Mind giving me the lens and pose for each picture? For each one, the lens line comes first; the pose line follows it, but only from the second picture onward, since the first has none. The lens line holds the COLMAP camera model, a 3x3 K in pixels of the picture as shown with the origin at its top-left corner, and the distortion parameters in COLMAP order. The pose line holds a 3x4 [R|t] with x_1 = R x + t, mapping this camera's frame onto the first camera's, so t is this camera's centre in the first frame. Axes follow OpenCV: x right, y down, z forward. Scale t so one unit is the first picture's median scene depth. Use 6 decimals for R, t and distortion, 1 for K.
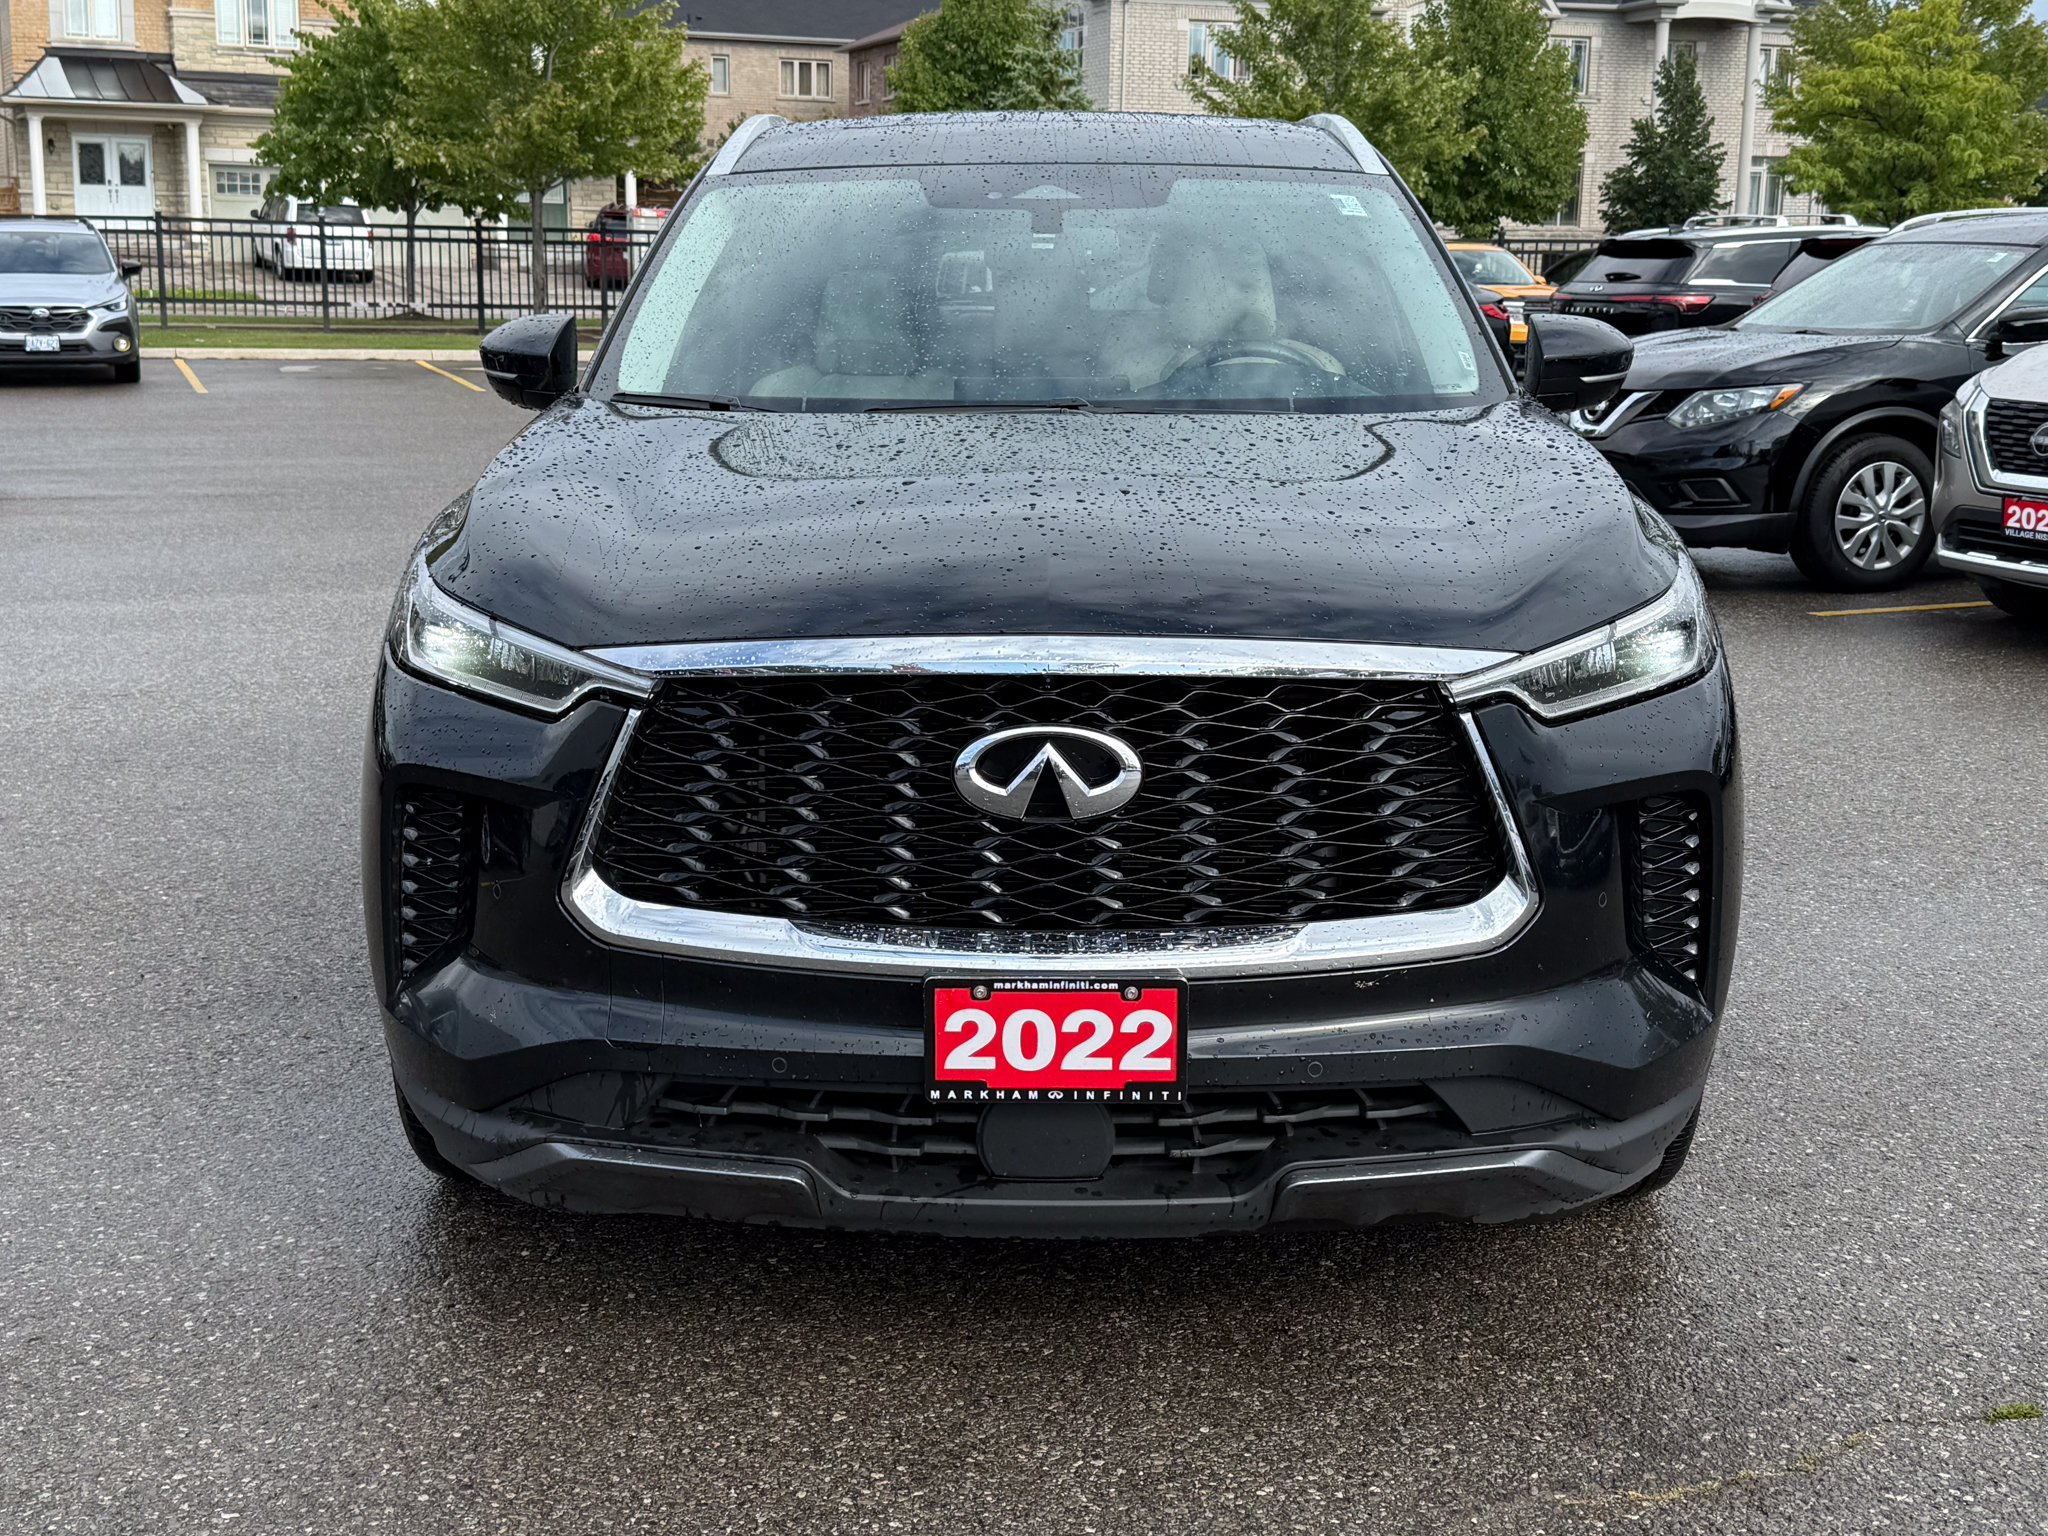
lens RADIAL K [[2515.4, 0, 1023.6], [0, 2515.4, 766.3], [0, 0, 1]] dist [0.090180, 0.000000]
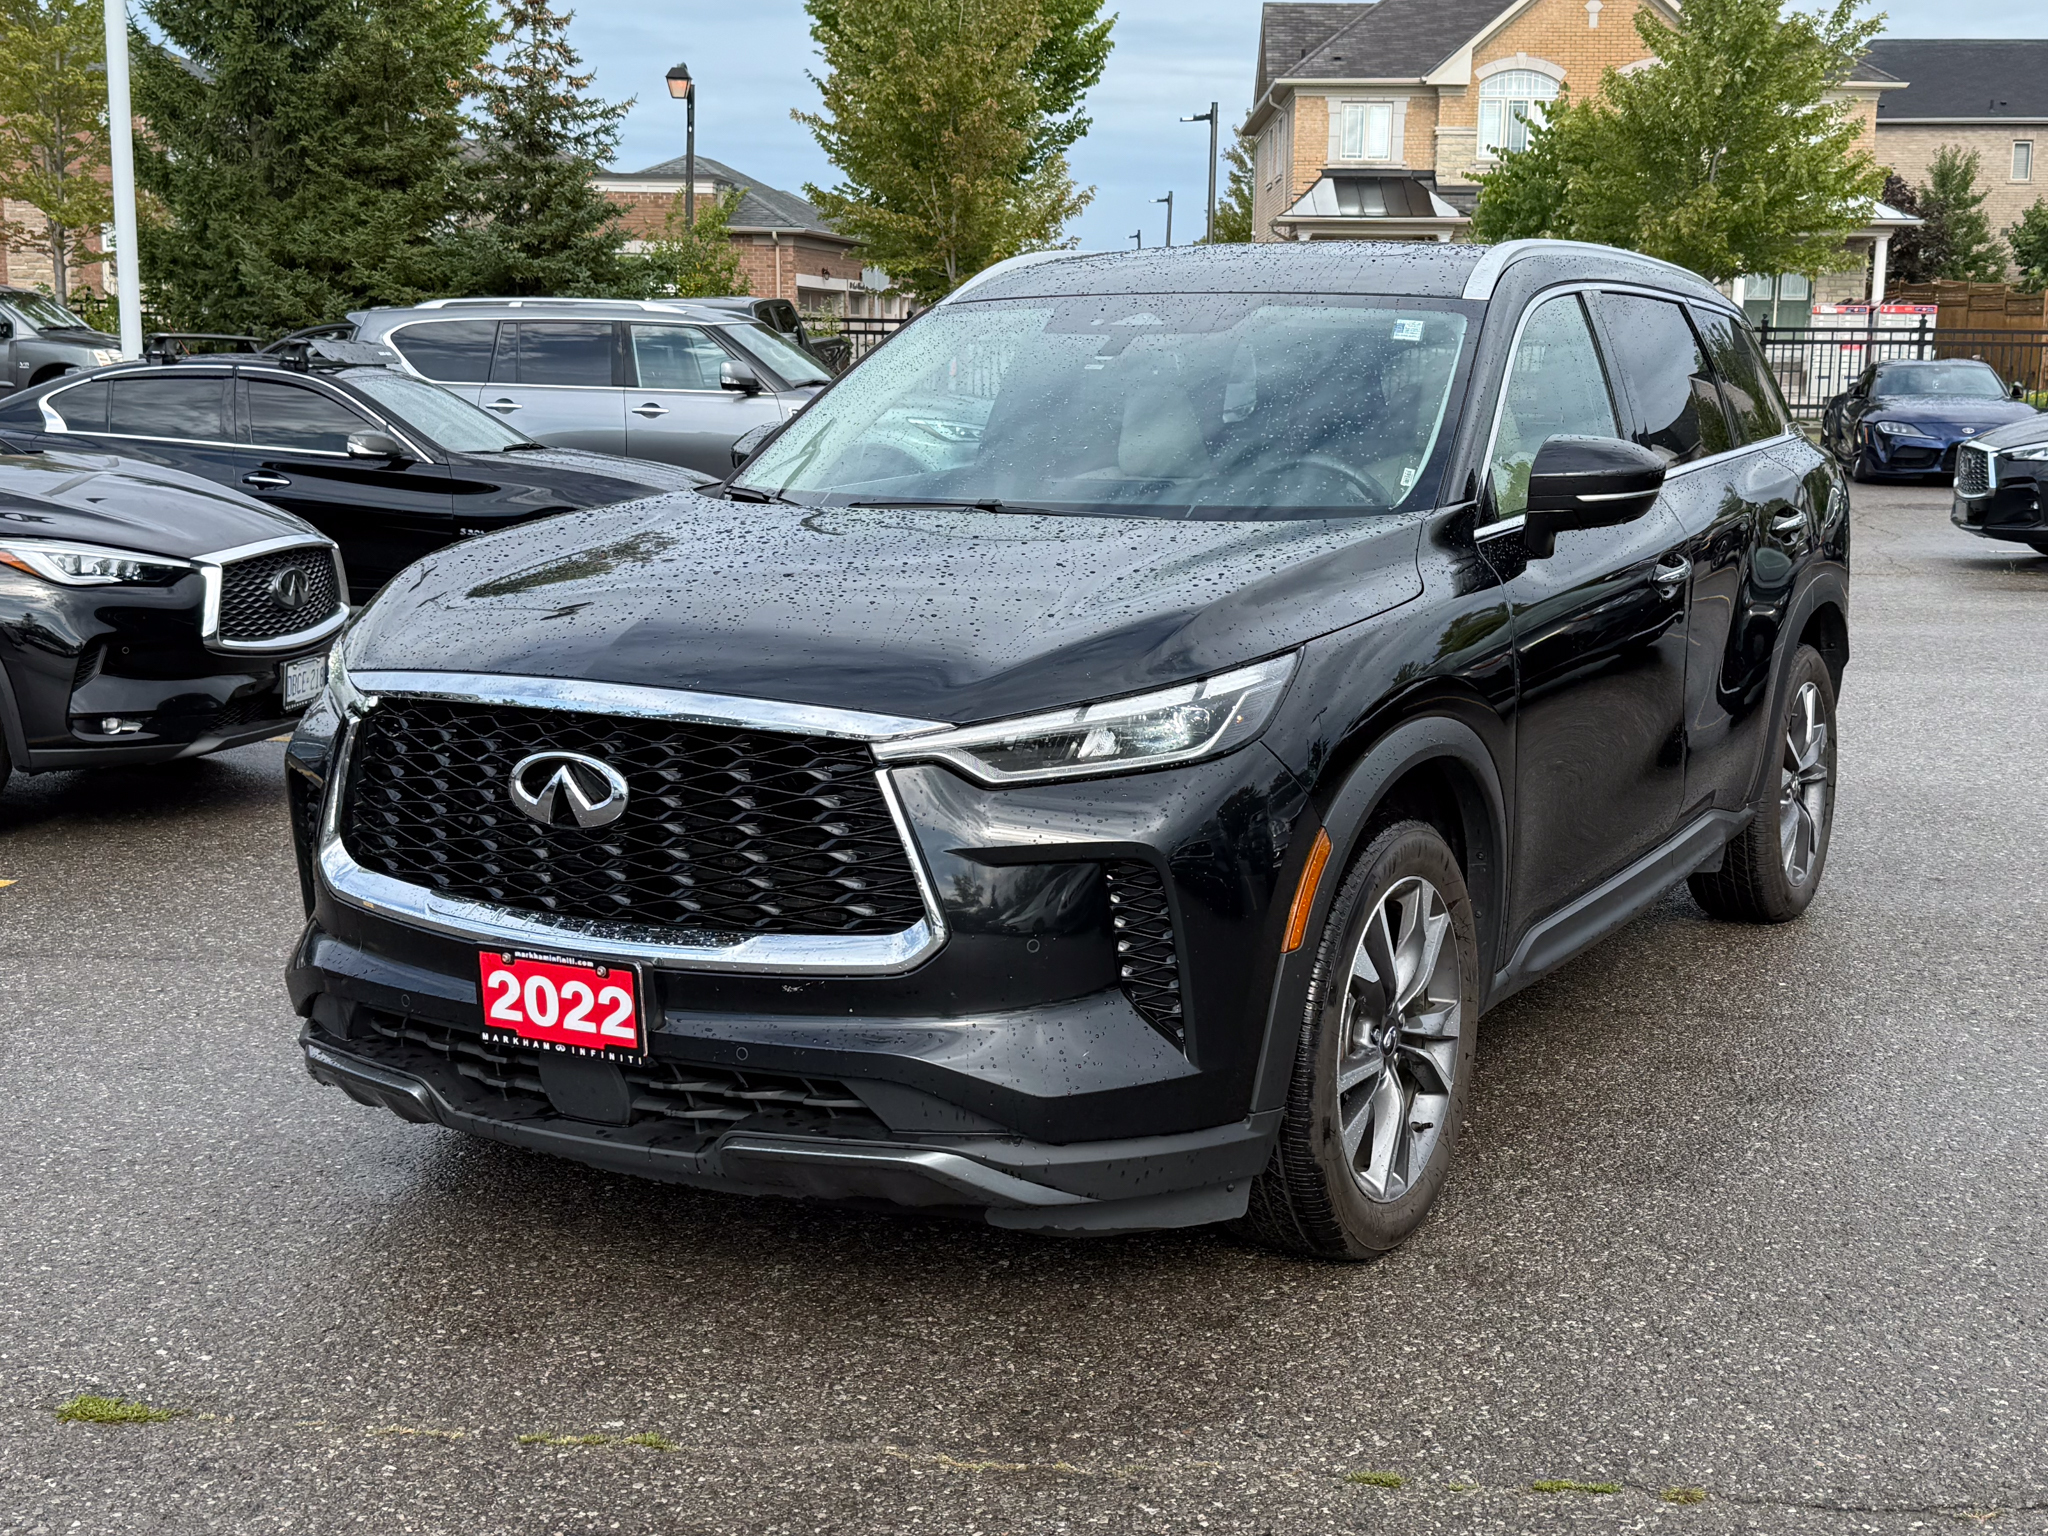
lens RADIAL K [[2515.4, 0, 1032.5], [0, 2515.4, 774.5], [0, 0, 1]] dist [0.090180, 0.000000]
pose [[0.890228, 0.078832, -0.448642, 0.770683], [-0.094433, 0.995453, -0.012468, -0.010925], [0.445619, 0.053466, 0.893625, -0.021583]]
